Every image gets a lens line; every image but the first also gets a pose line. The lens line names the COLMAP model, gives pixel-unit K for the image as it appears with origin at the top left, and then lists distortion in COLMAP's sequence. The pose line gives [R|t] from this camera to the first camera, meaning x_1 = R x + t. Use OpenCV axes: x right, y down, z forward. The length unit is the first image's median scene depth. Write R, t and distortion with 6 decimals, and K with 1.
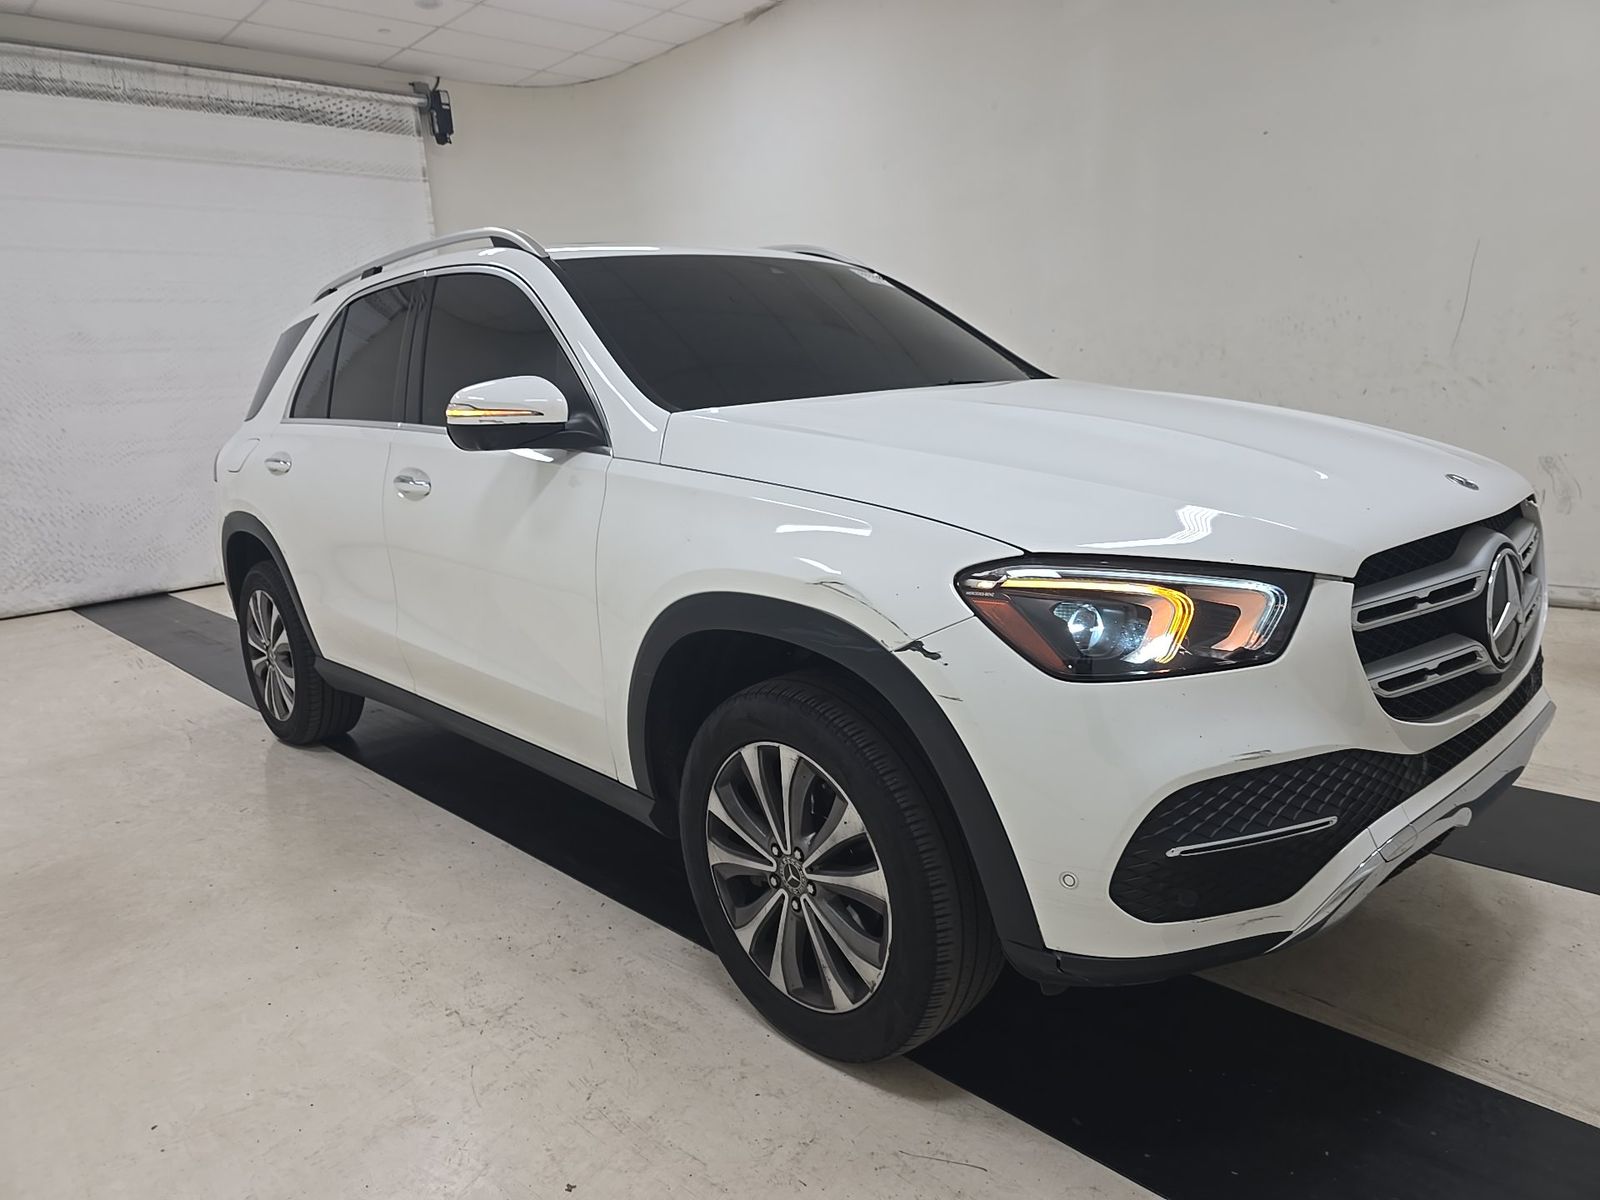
lens RADIAL K [[1081.6, 0, 829.3], [0, 1081.6, 592.6], [0, 0, 1]] dist [0.019705, -0.015457]
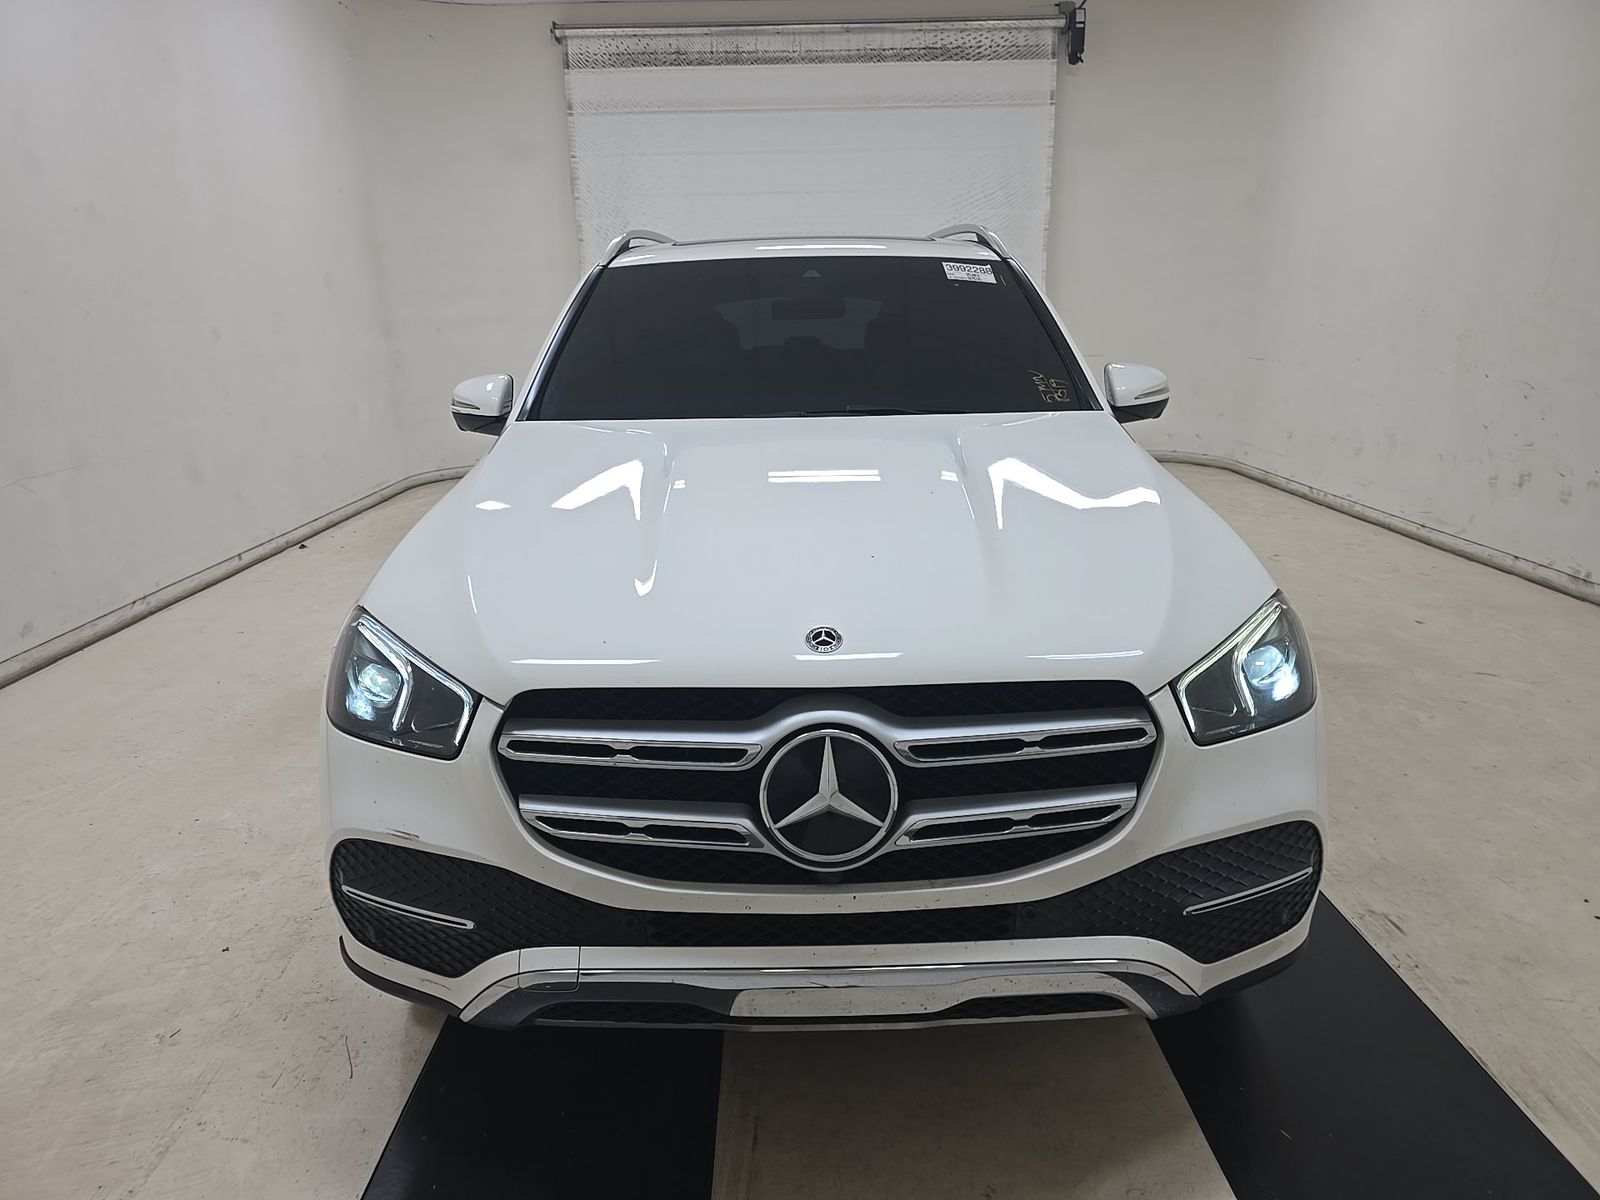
lens RADIAL K [[1081.6, 0, 796.7], [0, 1081.6, 603.3], [0, 0, 1]] dist [0.019705, -0.015457]
pose [[0.732158, 0.223186, -0.643532, 0.231958], [-0.155915, 0.974623, 0.160626, -0.054441], [0.663050, -0.017268, 0.748376, 0.079447]]
